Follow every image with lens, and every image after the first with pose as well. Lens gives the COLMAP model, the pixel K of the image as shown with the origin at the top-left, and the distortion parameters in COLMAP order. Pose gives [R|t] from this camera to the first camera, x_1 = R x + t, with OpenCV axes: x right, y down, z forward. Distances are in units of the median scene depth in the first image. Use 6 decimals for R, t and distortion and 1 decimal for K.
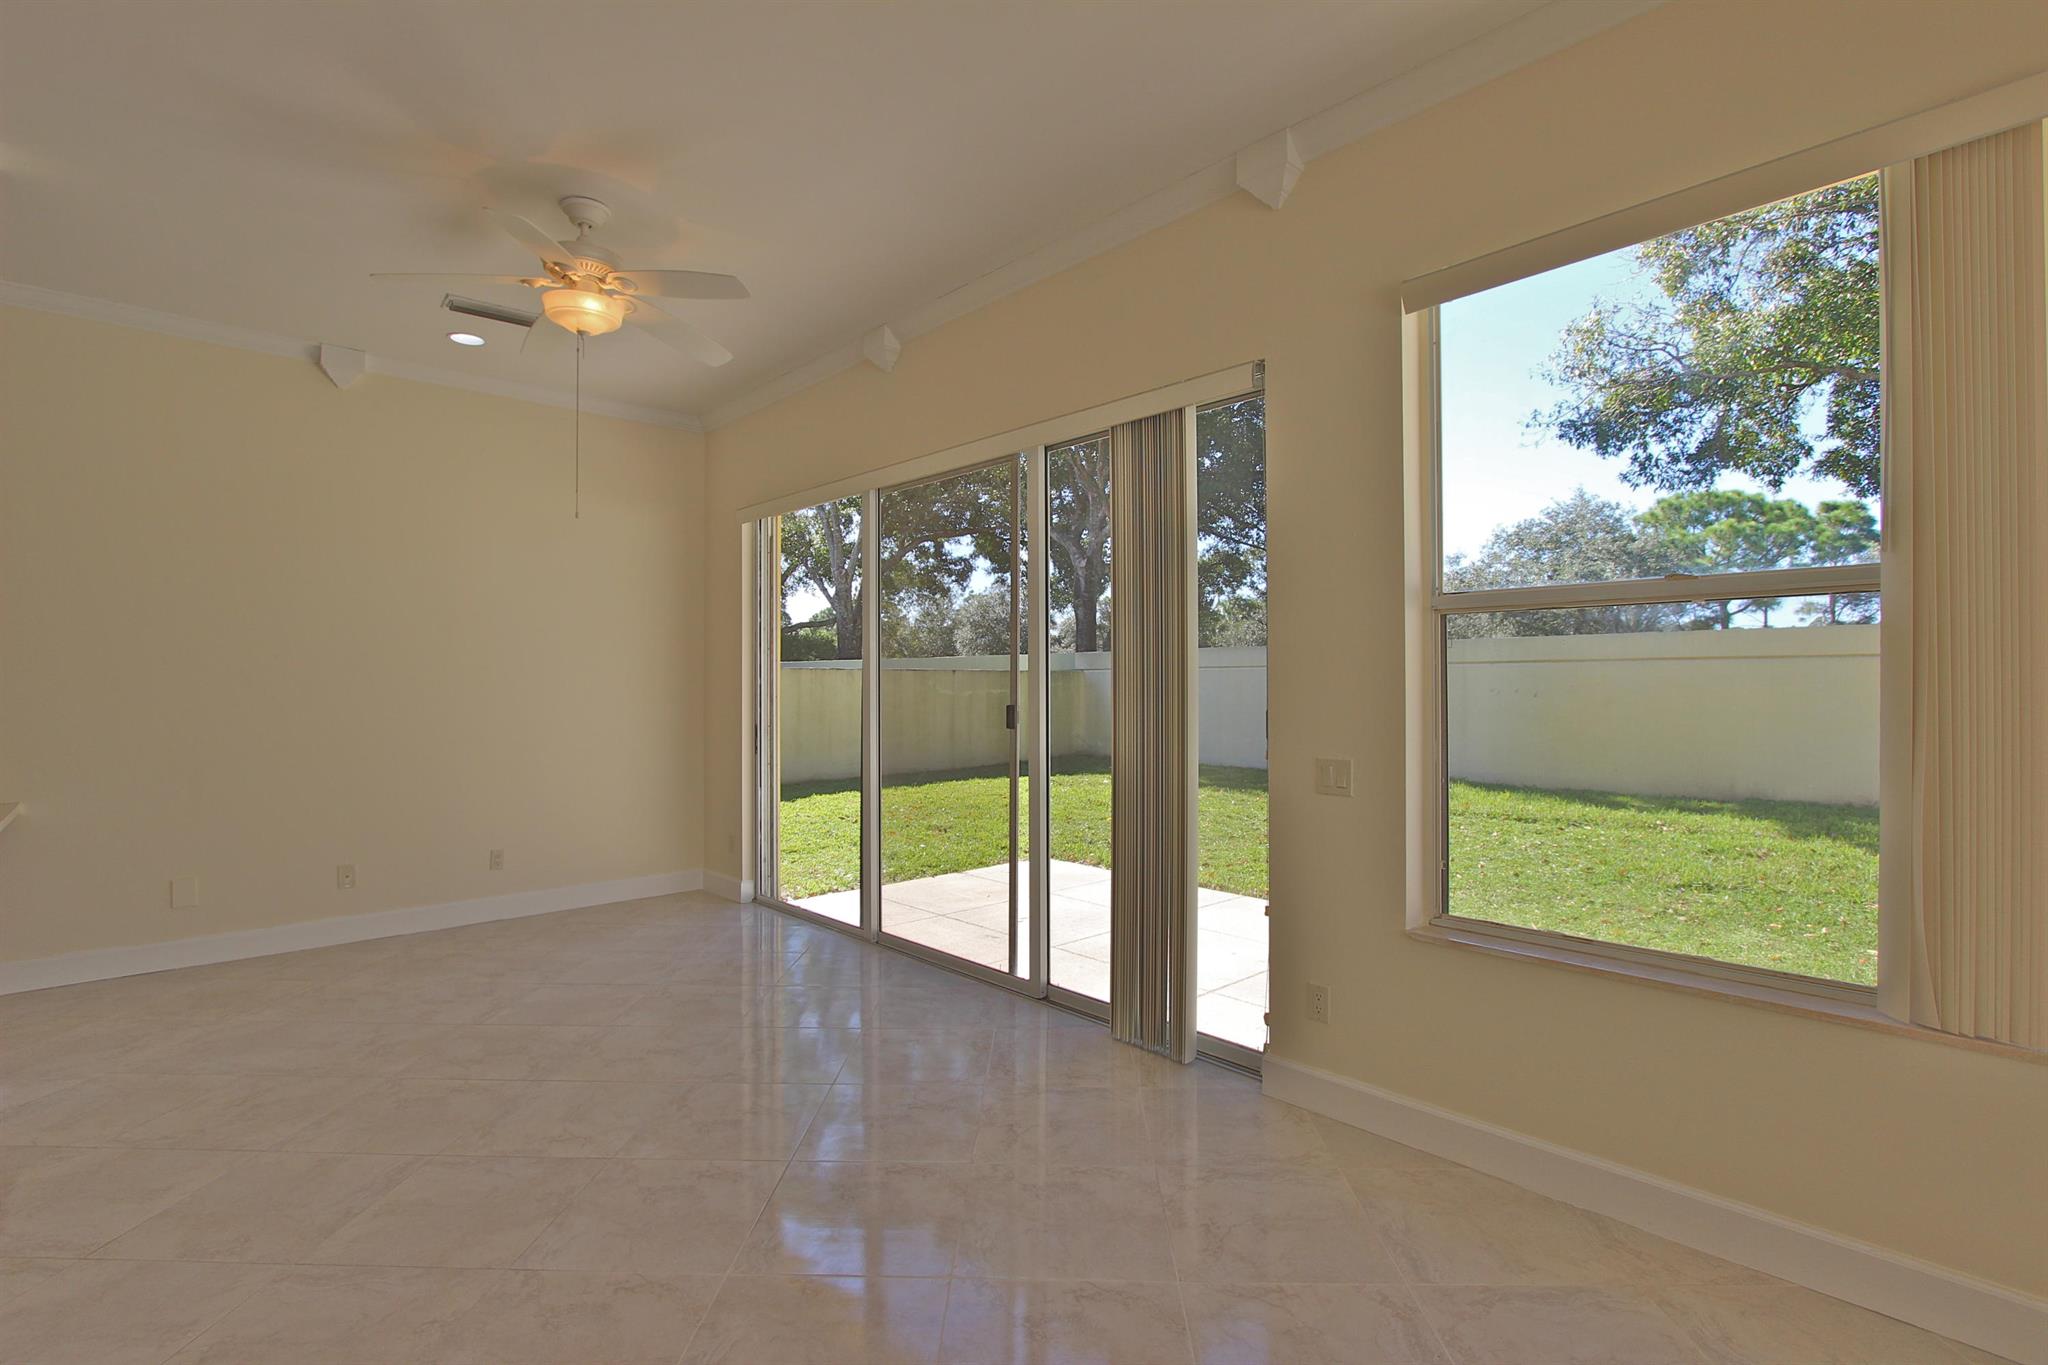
lens RADIAL K [[936.7, 0, 1025.2], [0, 936.7, 680.5], [0, 0, 1]] dist [-0.015312, 0.001868]
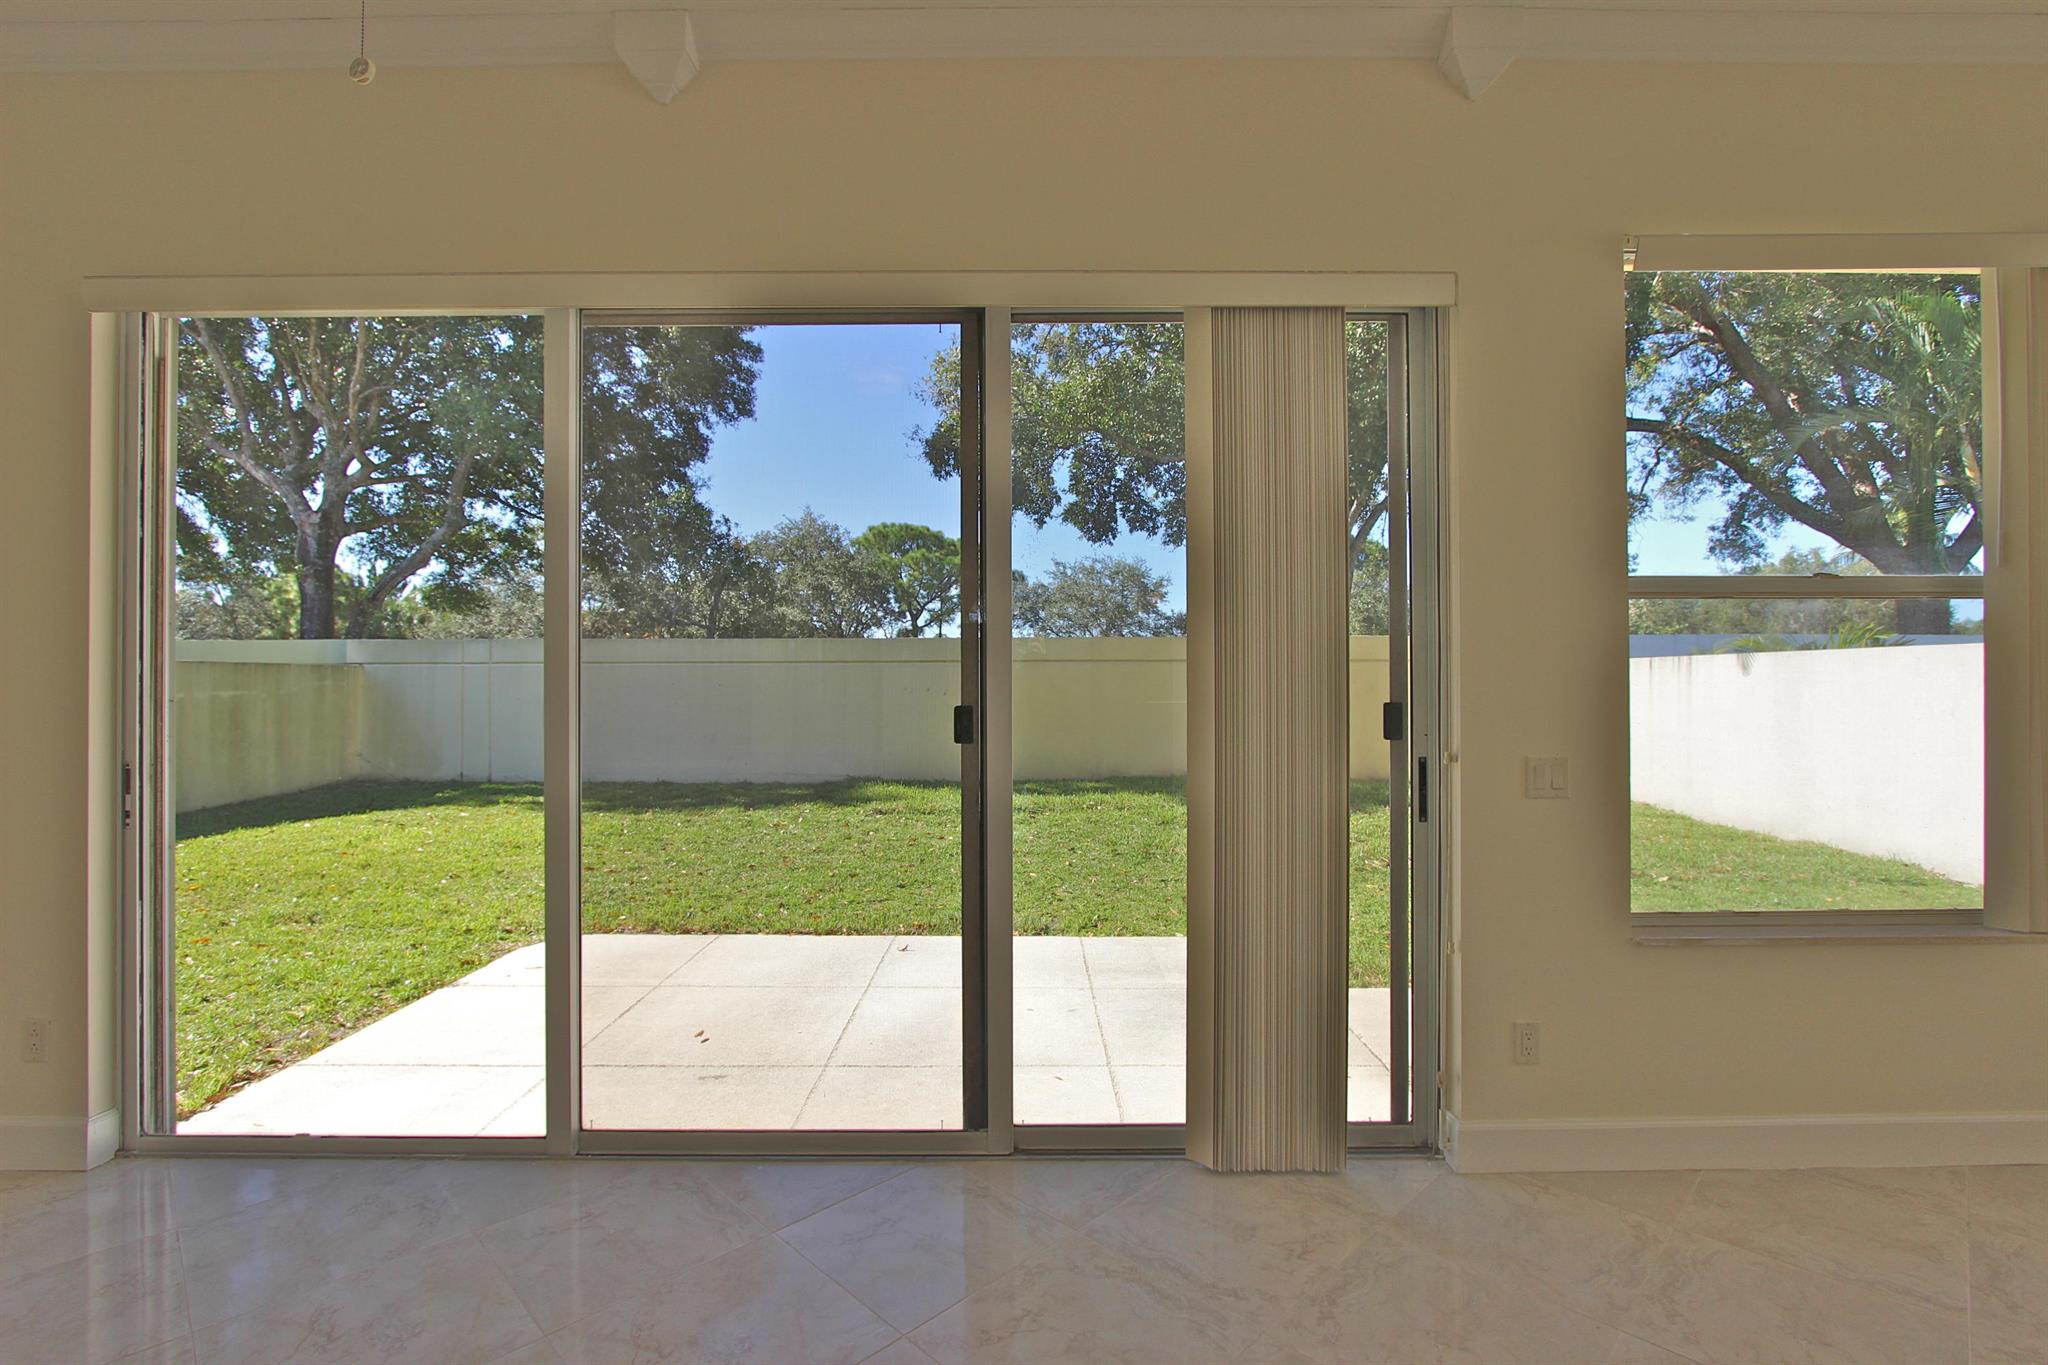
lens RADIAL K [[936.7, 0, 975.5], [0, 936.7, 675.8], [0, 0, 1]] dist [-0.015312, 0.001868]
pose [[0.685498, 0.007448, 0.728036, -0.244514], [-0.001887, 0.999962, -0.008453, 0.006304], [-0.728072, 0.004421, 0.685487, 0.291070]]
